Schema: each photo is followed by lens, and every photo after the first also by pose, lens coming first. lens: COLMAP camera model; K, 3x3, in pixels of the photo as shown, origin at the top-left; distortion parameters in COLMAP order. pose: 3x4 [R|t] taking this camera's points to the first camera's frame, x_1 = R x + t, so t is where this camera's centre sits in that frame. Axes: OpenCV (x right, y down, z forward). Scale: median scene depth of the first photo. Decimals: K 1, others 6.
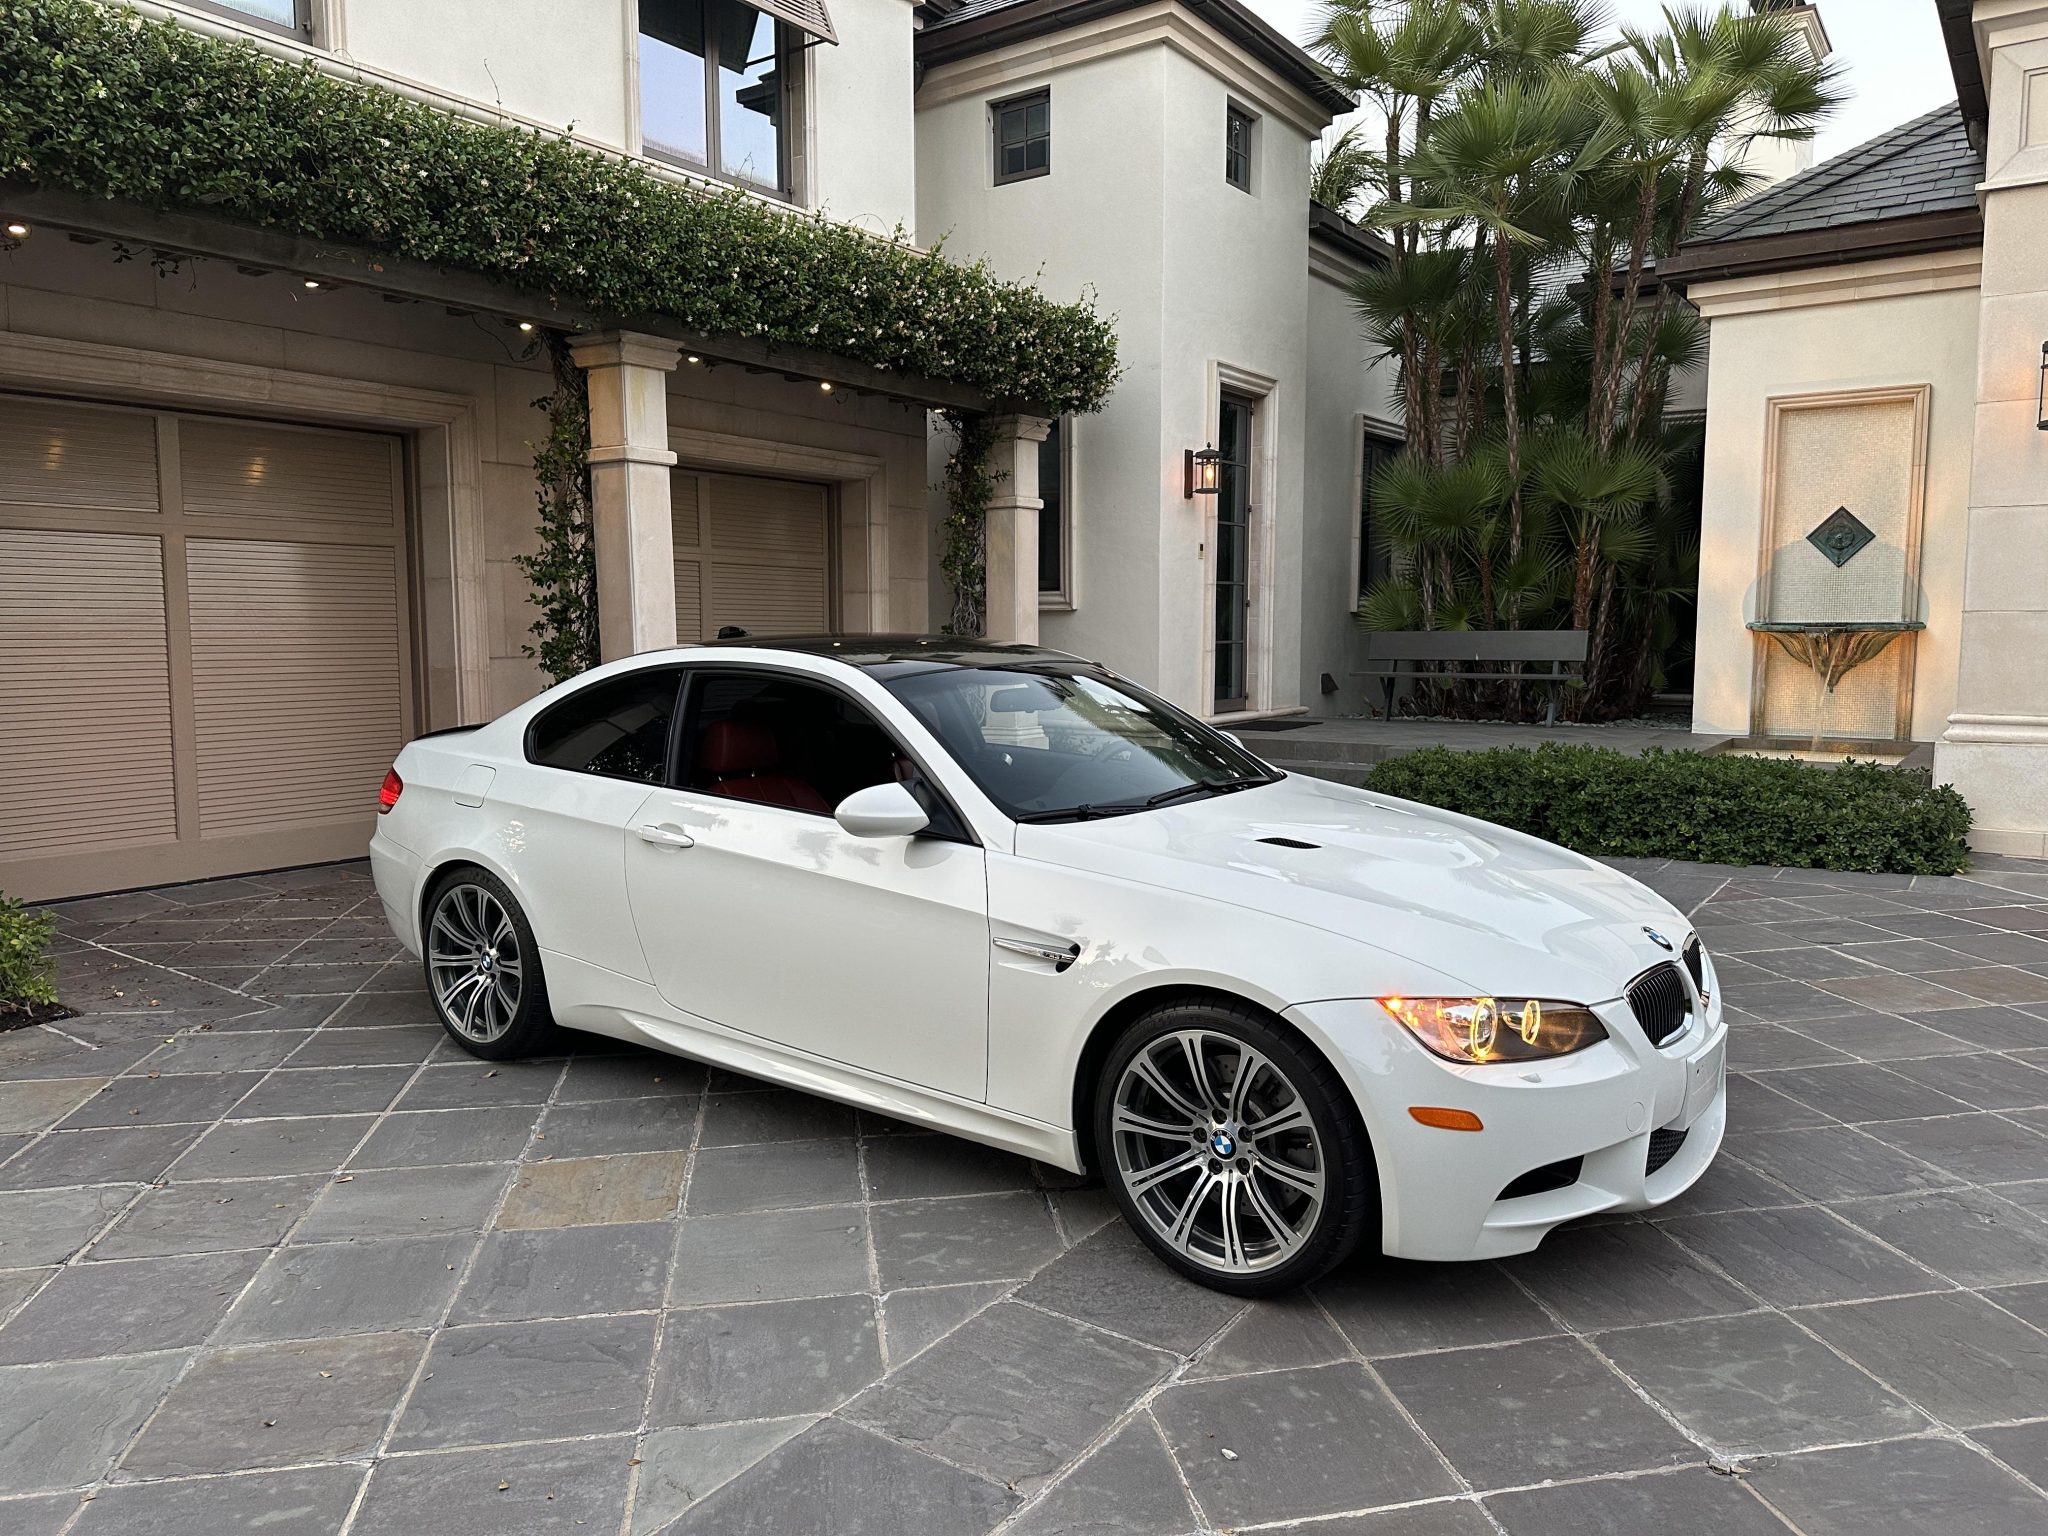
lens RADIAL K [[1406.3, 0, 1024.0], [0, 1406.3, 768.0], [0, 0, 1]] dist [0.046034, -0.057733]
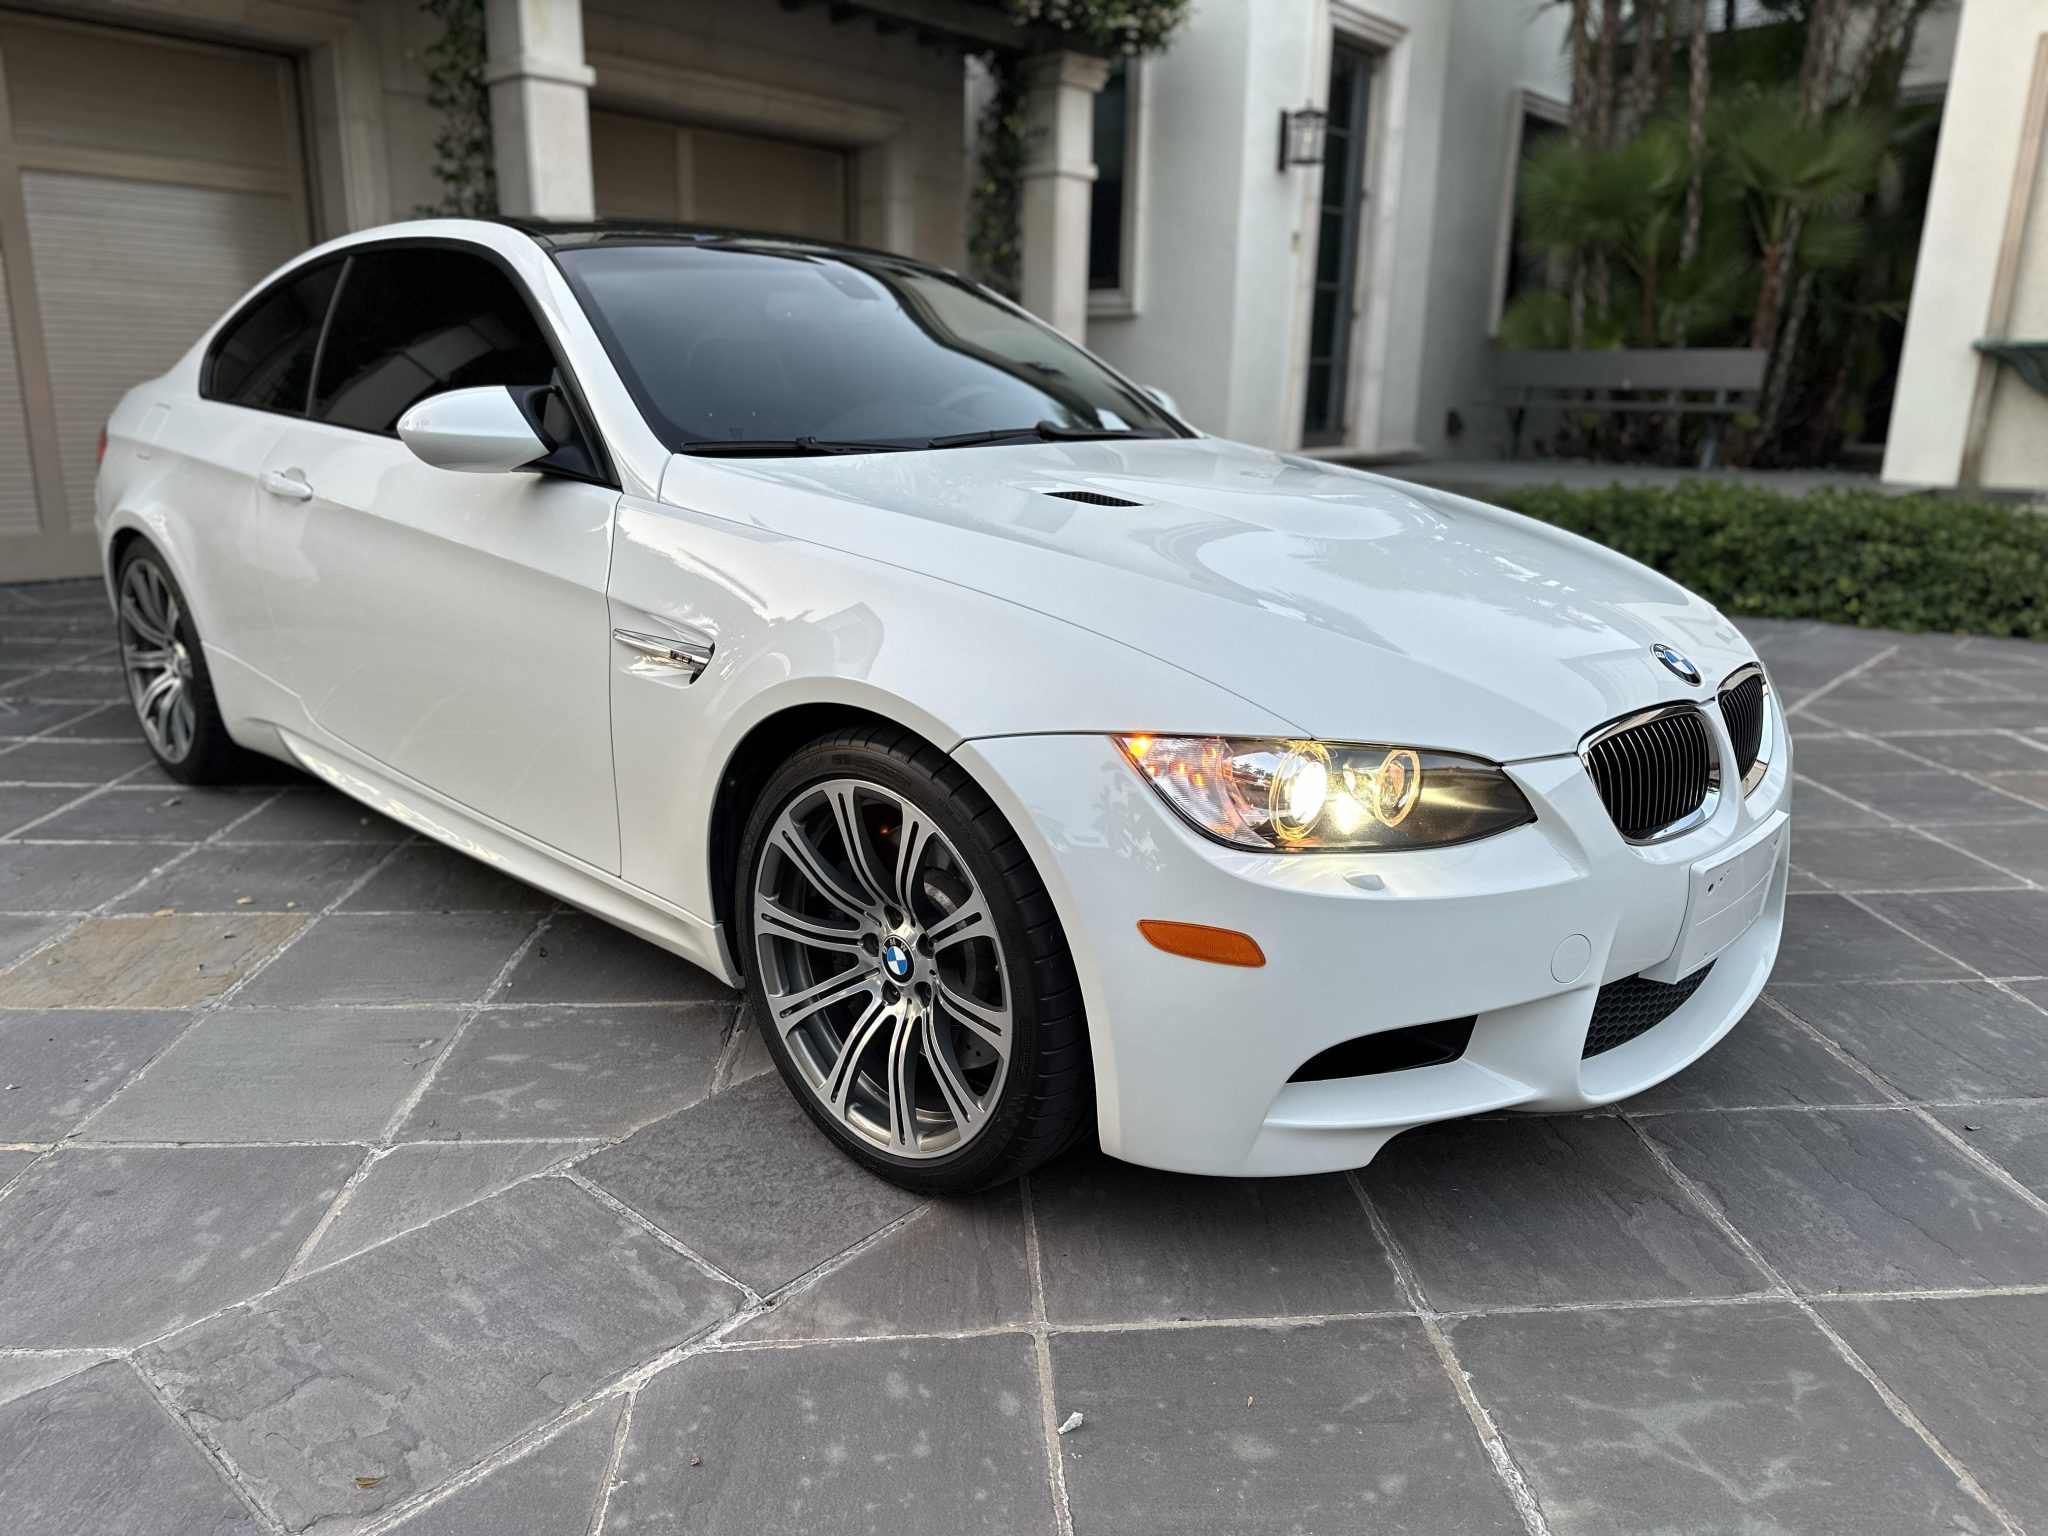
lens RADIAL K [[1406.3, 0, 1024.0], [0, 1406.3, 768.0], [0, 0, 1]] dist [0.046034, -0.057733]
pose [[0.993320, 0.049361, -0.104300, 0.178891], [-0.032268, 0.986649, 0.159631, 0.057883], [0.110787, -0.155200, 0.981651, 0.288297]]
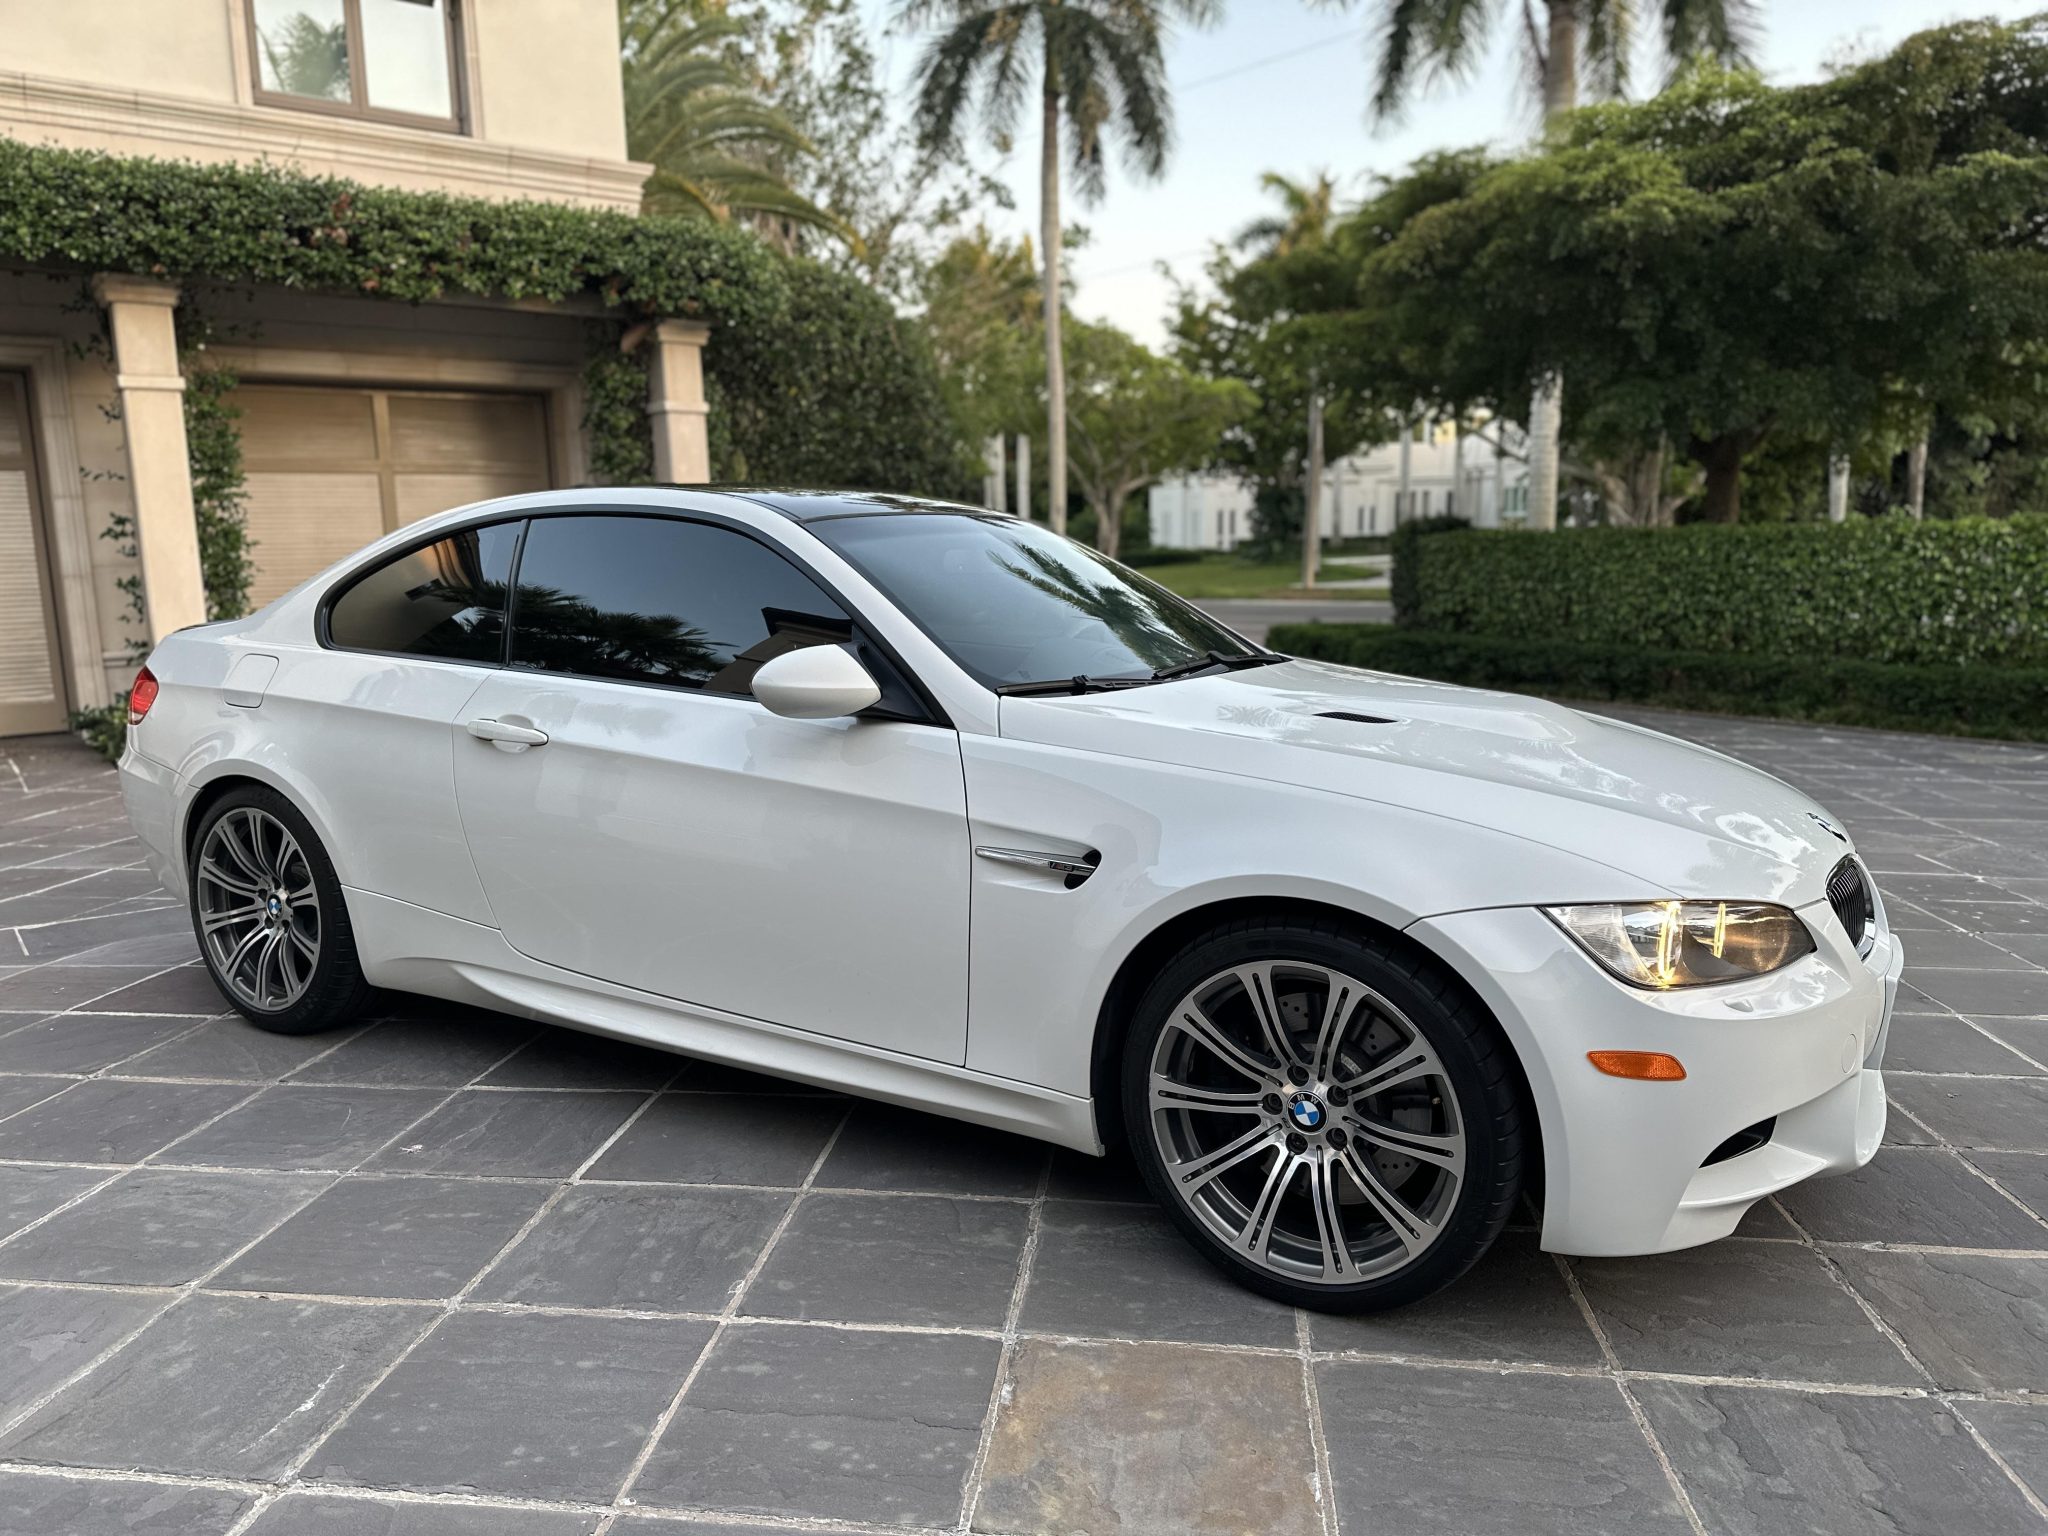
lens RADIAL K [[1409.4, 0, 1008.5], [0, 1409.4, 771.5], [0, 0, 1]] dist [0.033398, -0.039160]
pose [[0.994898, -0.013261, 0.100011, -0.060459], [0.010572, 0.999569, 0.027371, 0.047111], [-0.100331, -0.026175, 0.994610, 0.200109]]
